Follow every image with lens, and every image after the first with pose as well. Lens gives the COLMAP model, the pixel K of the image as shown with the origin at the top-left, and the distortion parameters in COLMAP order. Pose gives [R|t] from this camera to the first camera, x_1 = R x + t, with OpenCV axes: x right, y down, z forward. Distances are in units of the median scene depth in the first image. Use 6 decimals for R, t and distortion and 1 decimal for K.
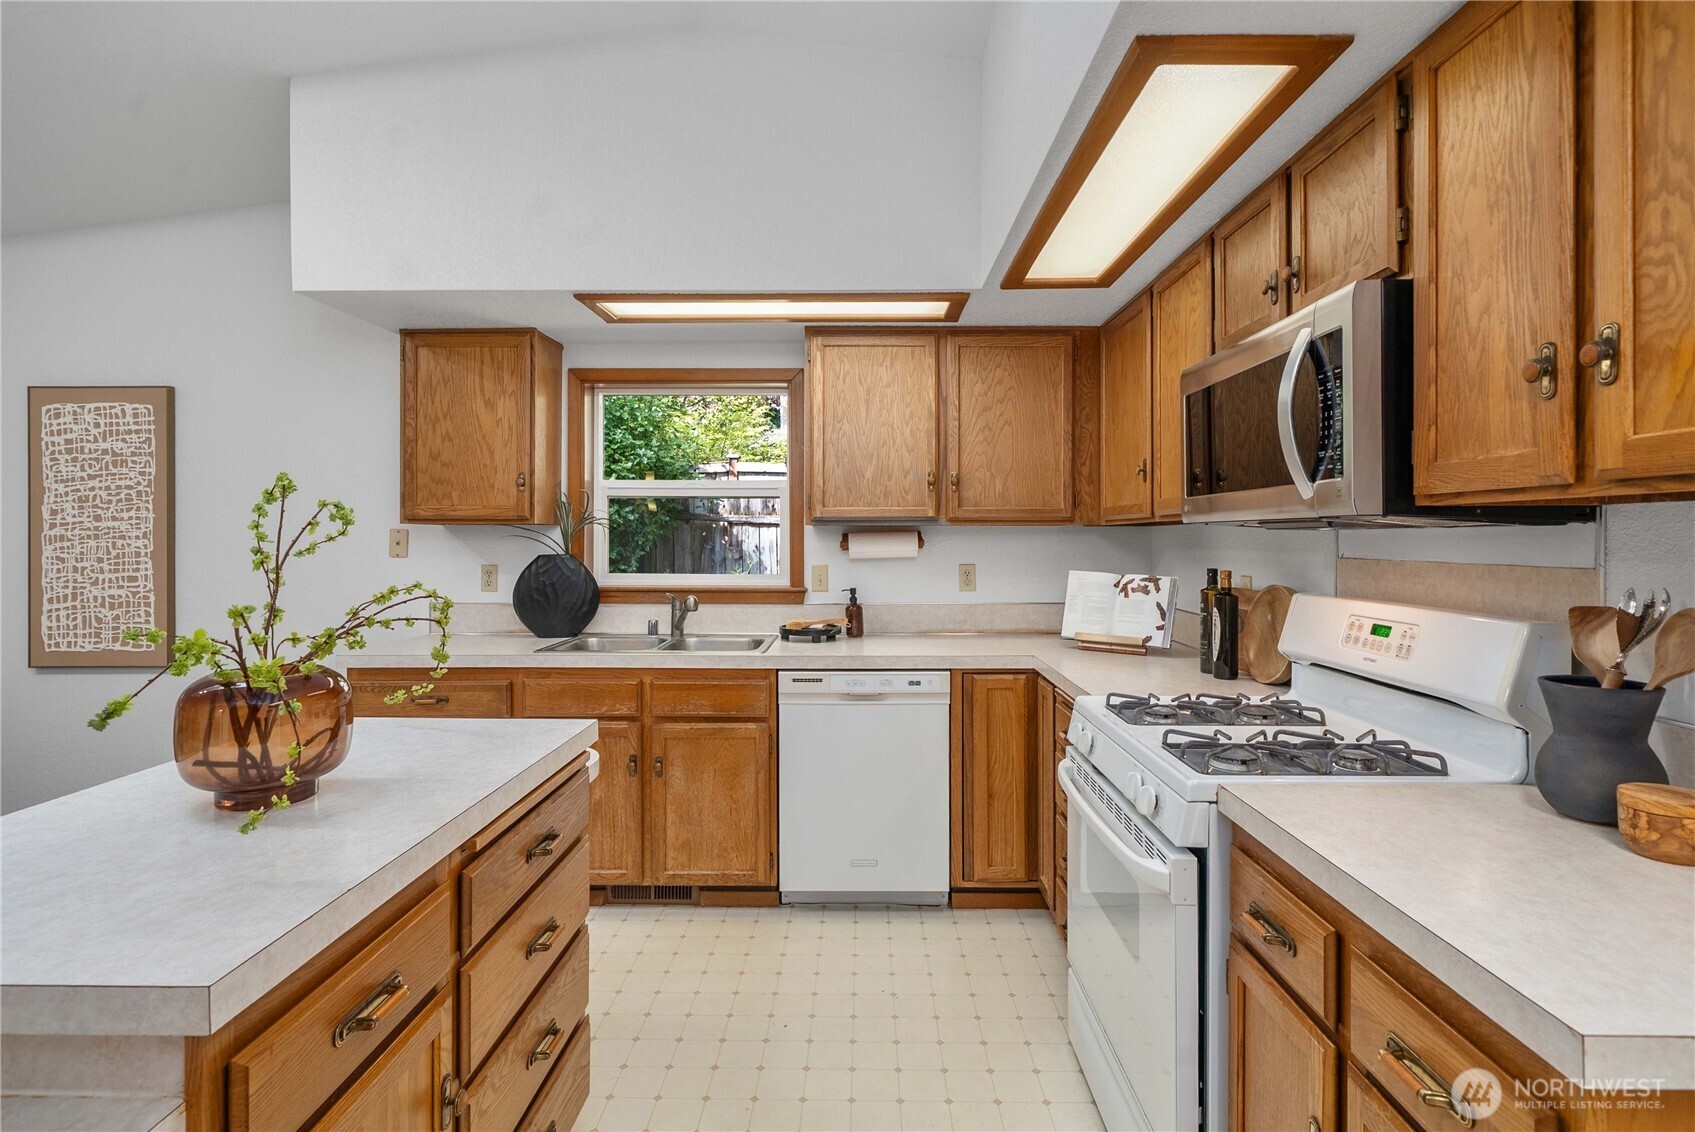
lens RADIAL K [[833.9, 0, 849.4], [0, 833.9, 550.9], [0, 0, 1]] dist [0.000721, 0.000027]
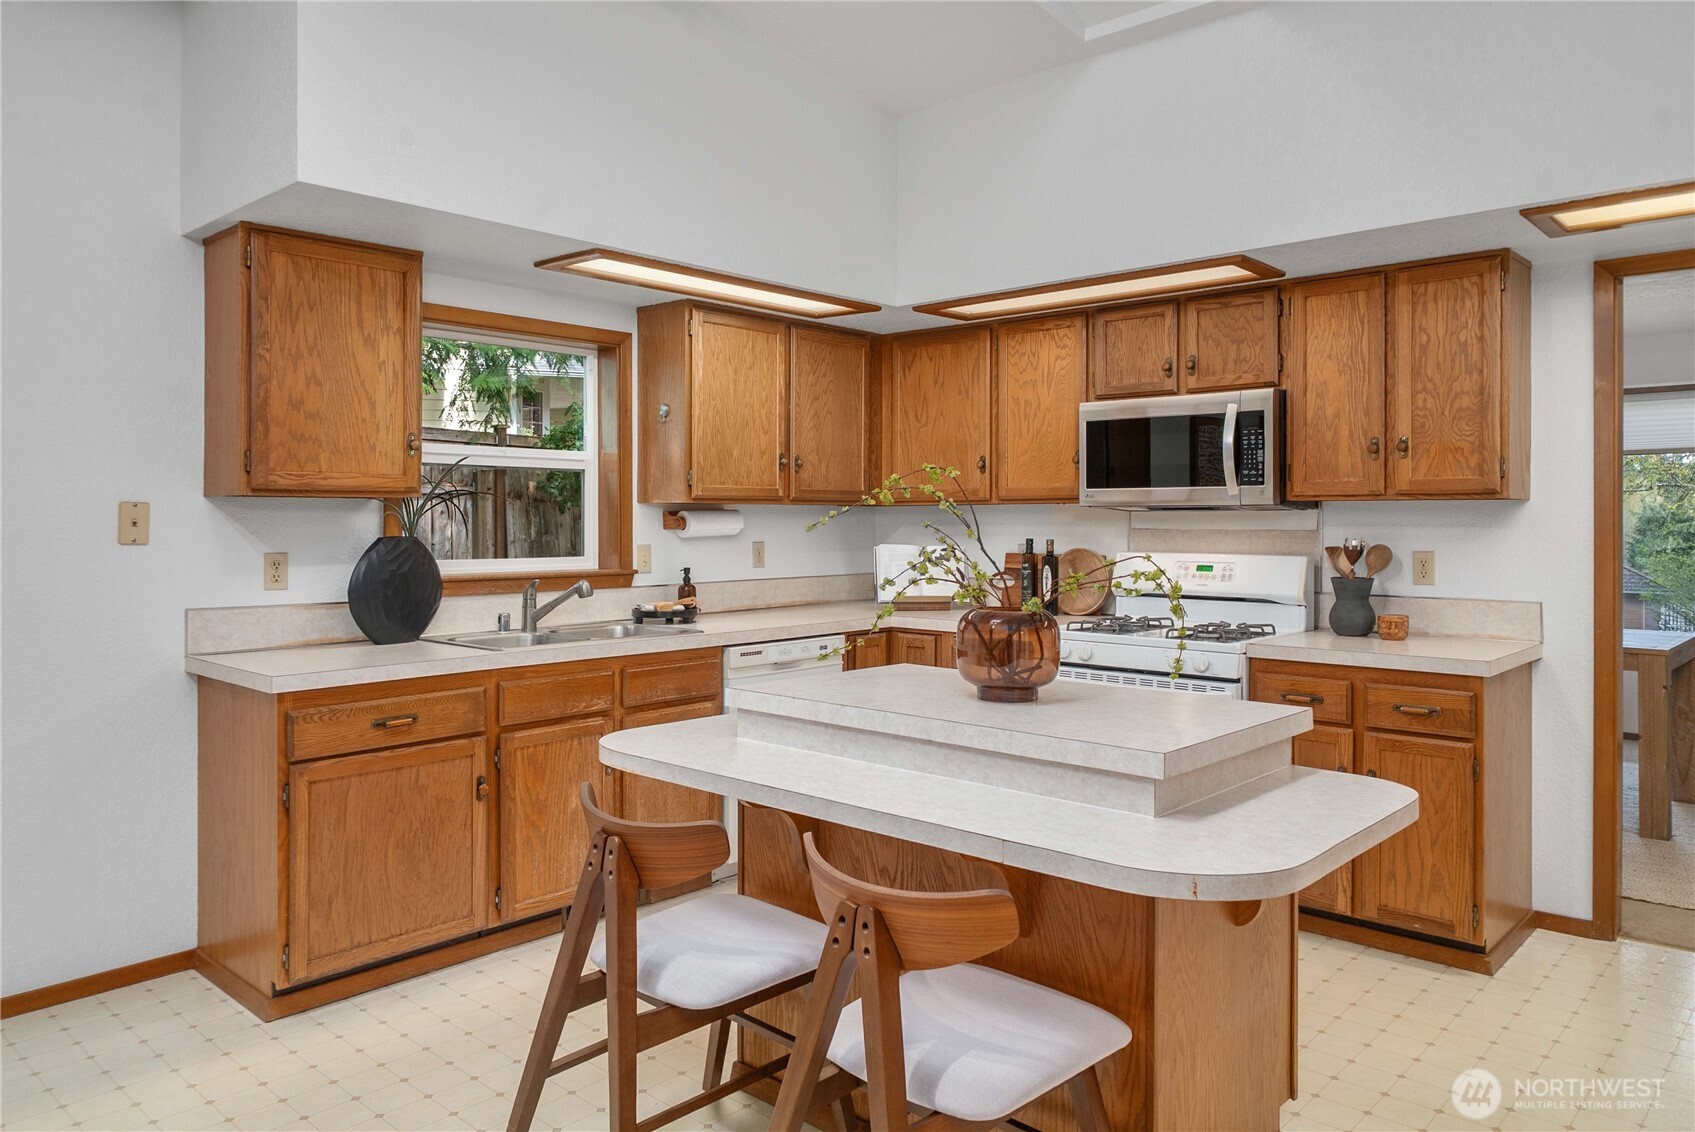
lens RADIAL K [[1135.7, 0, 845.7], [0, 1135.7, 556.8], [0, 0, 1]] dist [-0.024659, -0.002094]
pose [[0.668301, -0.025250, 0.743463, -0.917457], [0.010942, 0.999649, 0.024116, 0.002217], [-0.743811, -0.007982, 0.668343, -0.024263]]
